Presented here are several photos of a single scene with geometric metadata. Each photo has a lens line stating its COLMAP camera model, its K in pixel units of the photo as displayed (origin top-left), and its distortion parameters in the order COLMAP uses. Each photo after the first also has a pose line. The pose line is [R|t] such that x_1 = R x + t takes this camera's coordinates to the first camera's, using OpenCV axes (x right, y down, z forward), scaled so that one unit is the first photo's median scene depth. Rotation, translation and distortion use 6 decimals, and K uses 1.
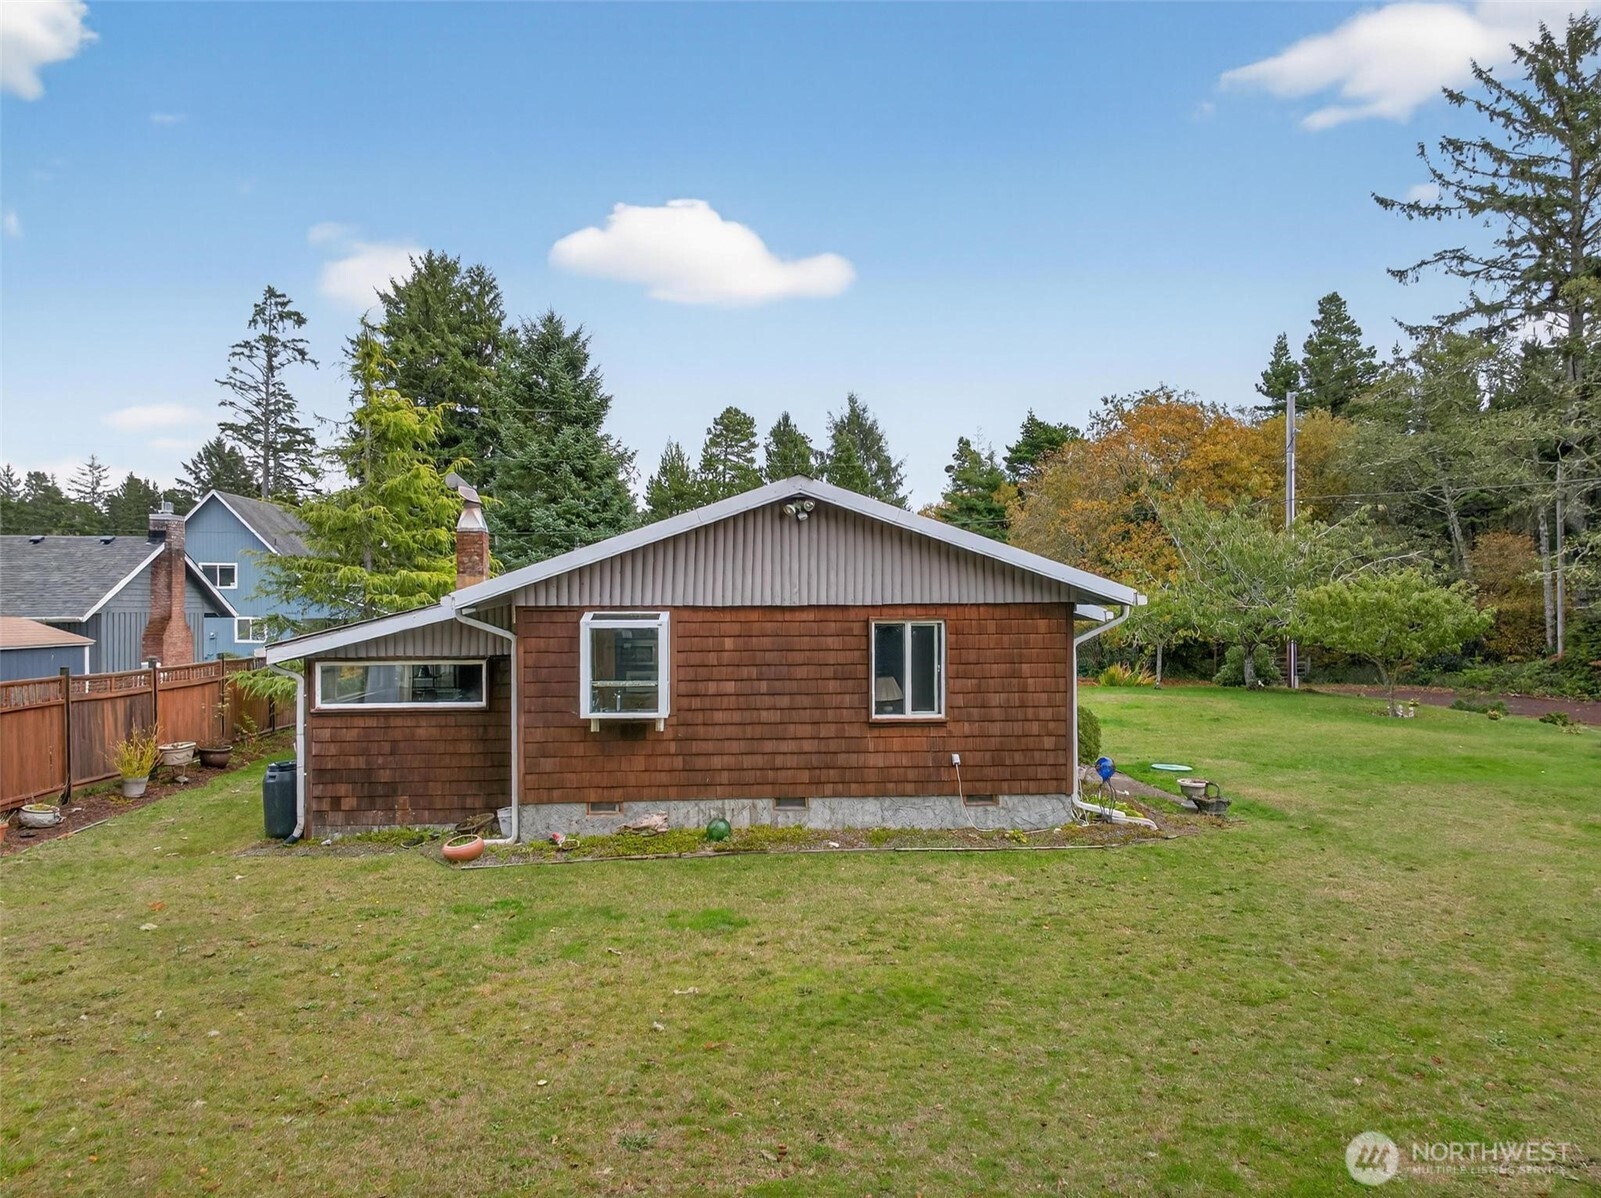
lens RADIAL K [[1111.6, 0, 813.7], [0, 1111.6, 601.8], [0, 0, 1]] dist [0.003091, -0.003236]
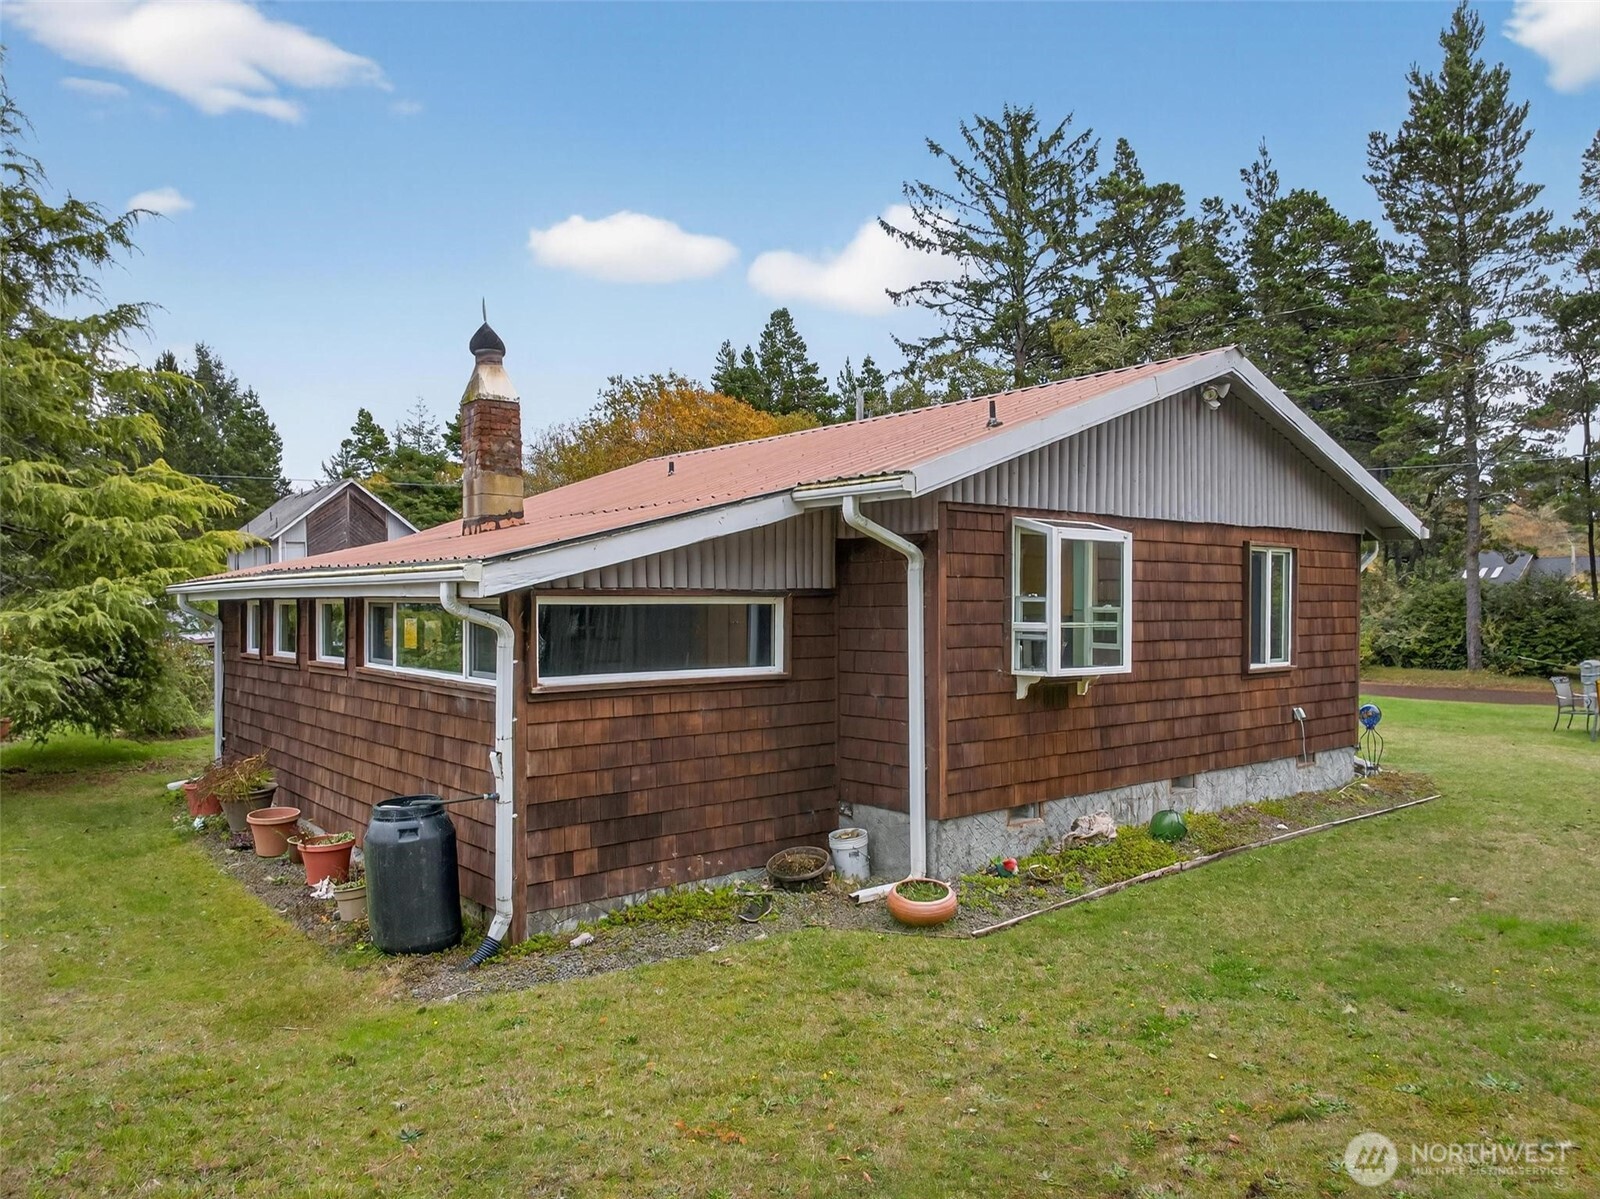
lens RADIAL K [[1097.9, 0, 822.8], [0, 1097.9, 628.8], [0, 0, 1]] dist [-0.000239, 0.005056]
pose [[0.813644, -0.008563, 0.581301, -0.629913], [-0.004818, 0.999758, 0.021471, 0.057857], [-0.581344, -0.020270, 0.813406, 0.508695]]
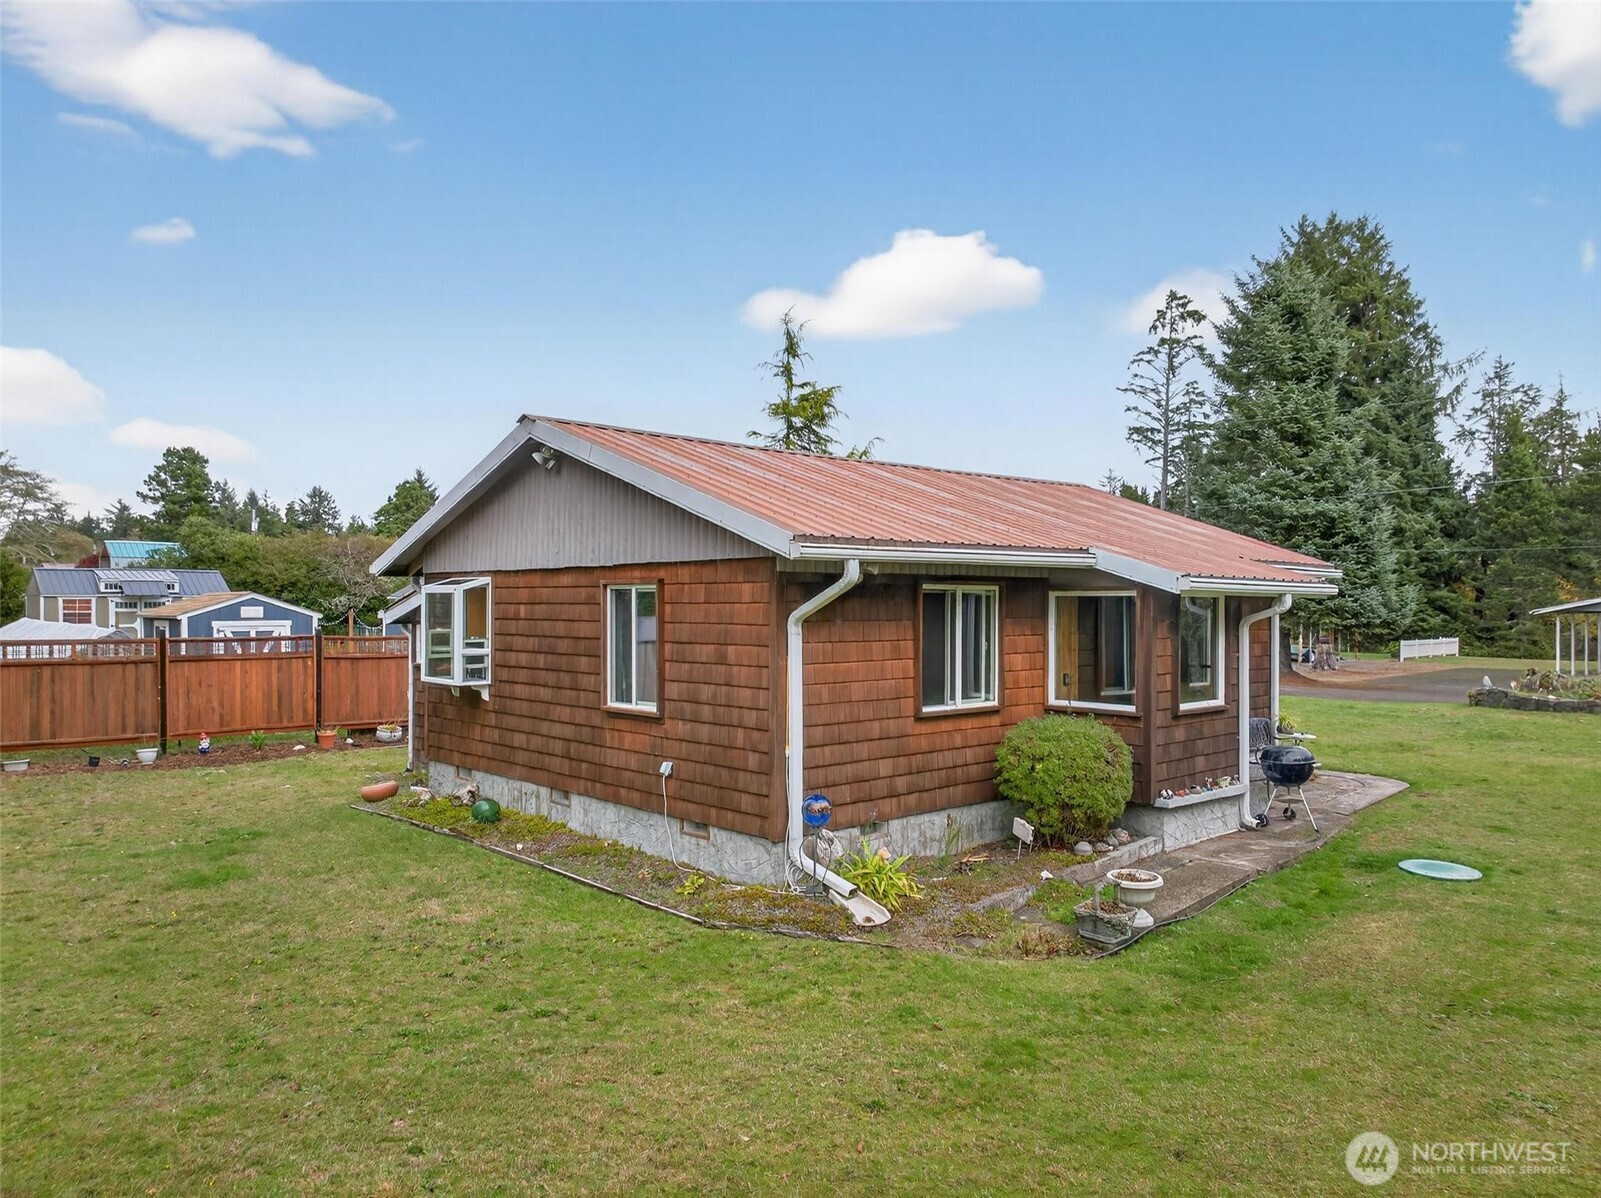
lens RADIAL K [[1111.6, 0, 813.7], [0, 1111.6, 601.8], [0, 0, 1]] dist [0.003091, -0.003236]
pose [[0.632515, 0.003433, -0.774540, 0.742961], [-0.000463, 0.999992, 0.004054, 0.024683], [0.774548, -0.002205, 0.632512, 0.576671]]
